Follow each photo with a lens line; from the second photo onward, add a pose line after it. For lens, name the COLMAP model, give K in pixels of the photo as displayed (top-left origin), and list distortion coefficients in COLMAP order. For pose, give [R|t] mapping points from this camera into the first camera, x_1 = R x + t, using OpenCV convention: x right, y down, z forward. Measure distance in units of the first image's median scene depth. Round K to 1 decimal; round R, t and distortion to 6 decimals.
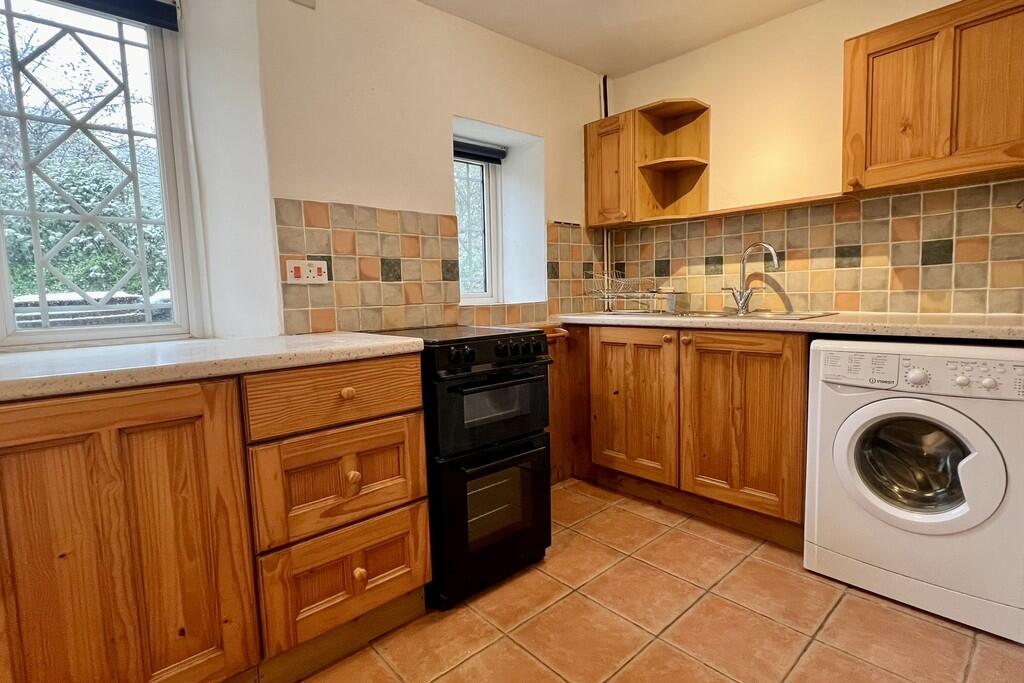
lens RADIAL K [[500.3, 0, 510.5], [0, 500.3, 338.5], [0, 0, 1]] dist [-0.002537, 0.000429]
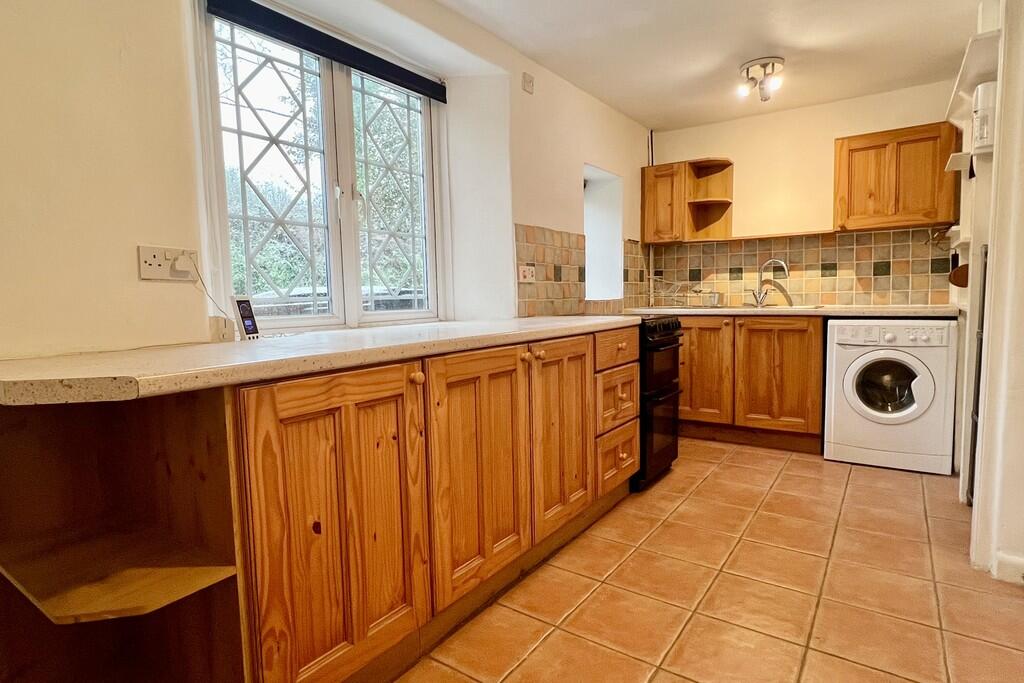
lens RADIAL K [[540.8, 0, 514.1], [0, 540.8, 341.4], [0, 0, 1]] dist [-0.002893, -0.003886]
pose [[0.975497, -0.011390, 0.219717, -0.715908], [0.014310, 0.999829, -0.011701, 0.070899], [-0.219546, 0.014558, 0.975493, -0.463450]]
